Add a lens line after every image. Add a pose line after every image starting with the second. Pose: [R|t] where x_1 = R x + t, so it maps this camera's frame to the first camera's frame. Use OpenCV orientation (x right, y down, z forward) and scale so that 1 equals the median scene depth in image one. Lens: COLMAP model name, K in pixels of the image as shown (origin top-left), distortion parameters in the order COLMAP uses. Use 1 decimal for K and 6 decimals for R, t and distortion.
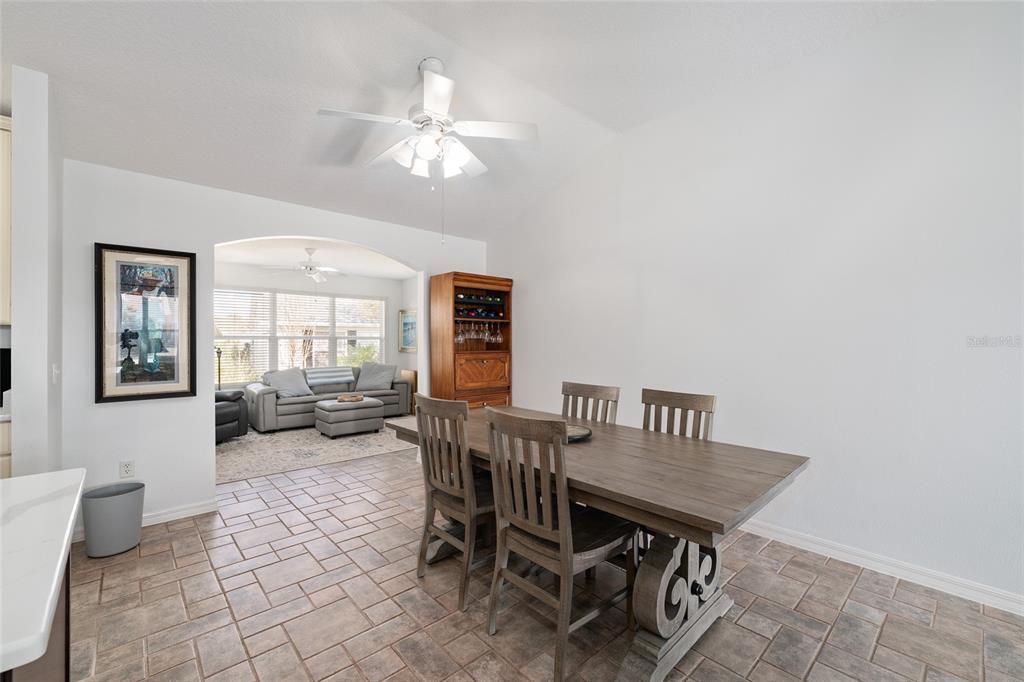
lens RADIAL K [[425.2, 0, 517.3], [0, 425.2, 340.1], [0, 0, 1]] dist [0.000700, -0.000046]
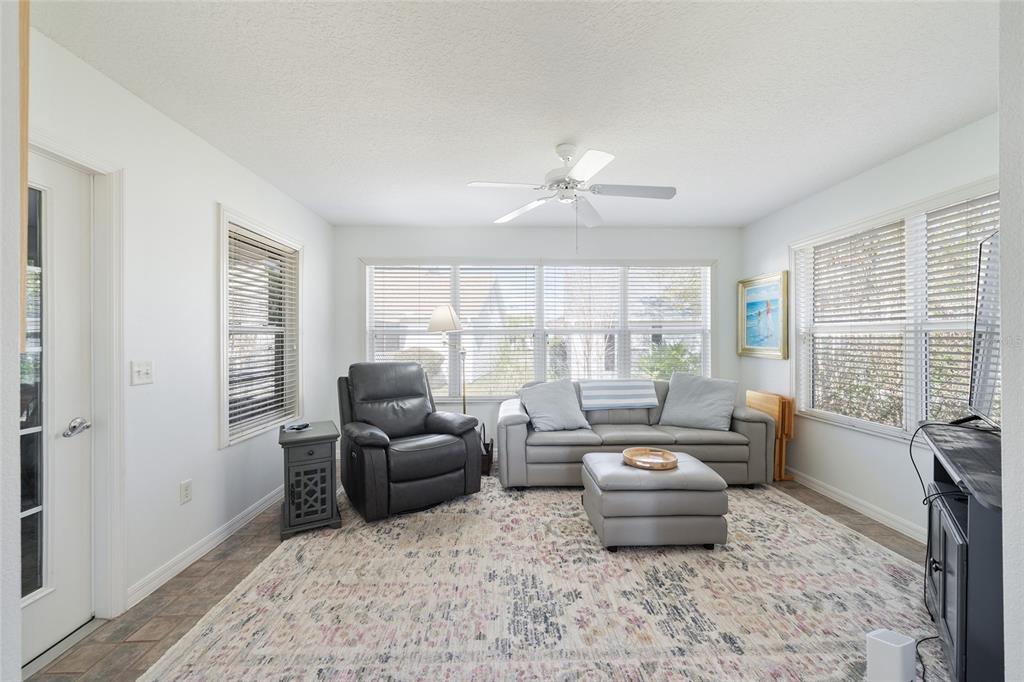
lens RADIAL K [[402.1, 0, 511.9], [0, 402.1, 339.2], [0, 0, 1]] dist [-0.002422, 0.000643]
pose [[0.751148, -0.001415, -0.660132, -0.210454], [0.005228, 0.999979, 0.003805, 0.003749], [0.660113, -0.006310, 0.751140, 0.561062]]
